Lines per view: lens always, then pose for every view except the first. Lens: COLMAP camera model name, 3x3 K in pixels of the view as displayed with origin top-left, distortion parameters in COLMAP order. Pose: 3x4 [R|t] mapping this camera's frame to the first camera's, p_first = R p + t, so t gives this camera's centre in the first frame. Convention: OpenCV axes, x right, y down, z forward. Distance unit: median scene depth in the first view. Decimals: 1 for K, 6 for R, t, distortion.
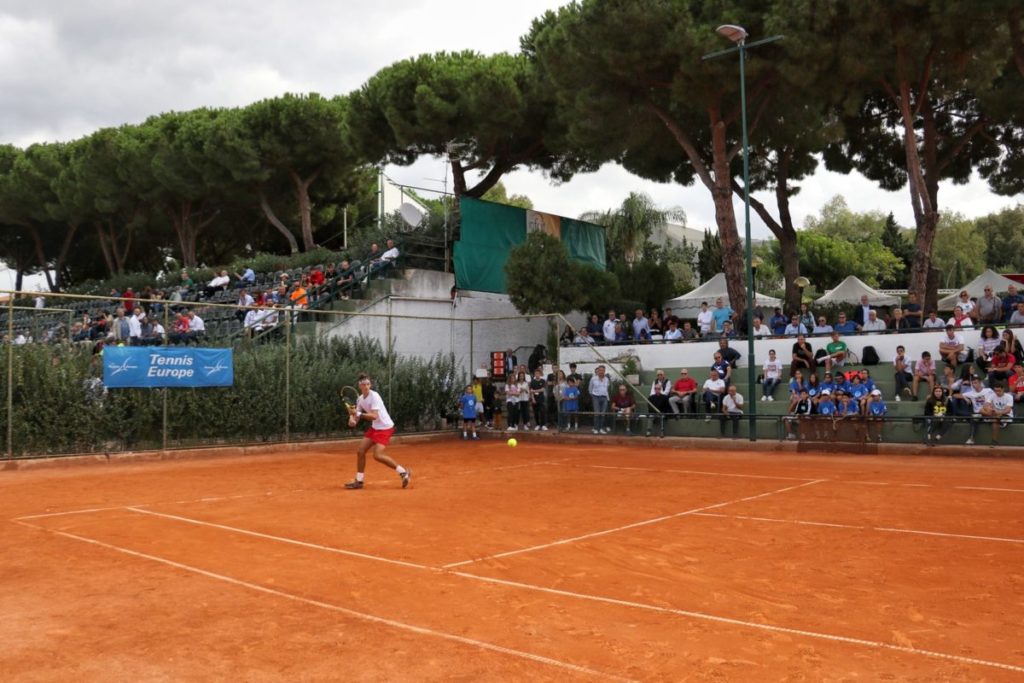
lens RADIAL K [[908.7, 0, 510.4], [0, 908.7, 344.3], [0, 0, 1]] dist [-0.057815, 0.008884]
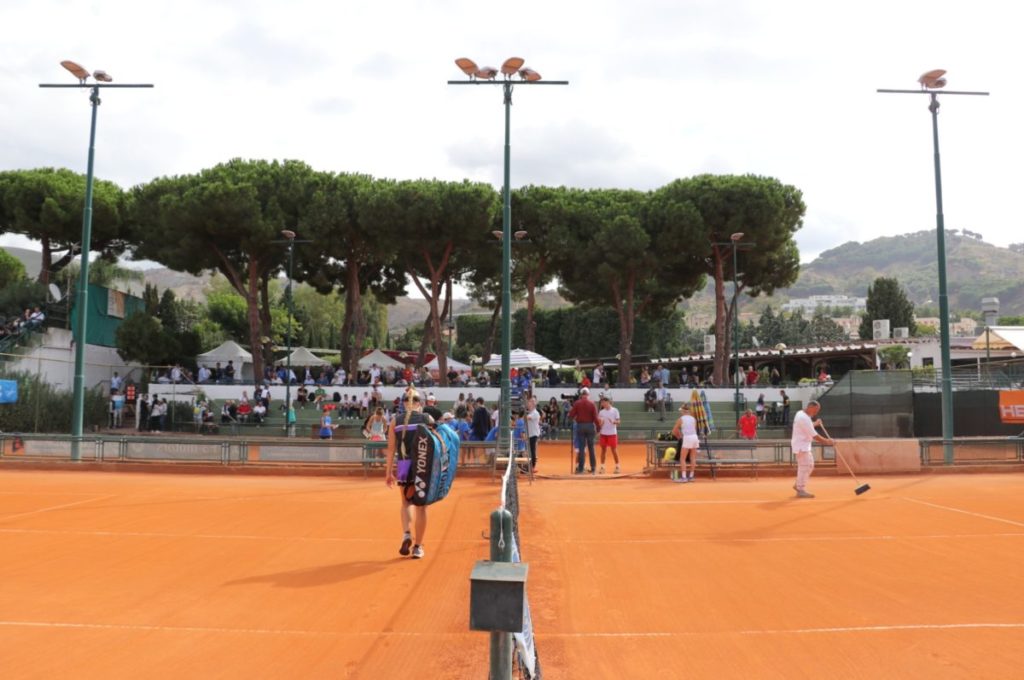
lens RADIAL K [[864.1, 0, 511.9], [0, 864.1, 339.5], [0, 0, 1]] dist [-0.056889, 0.007349]
pose [[0.760330, 0.074745, 0.645222, -0.439630], [-0.047498, 0.997096, -0.059536, -0.014907], [-0.647797, 0.014620, 0.761672, -0.576846]]
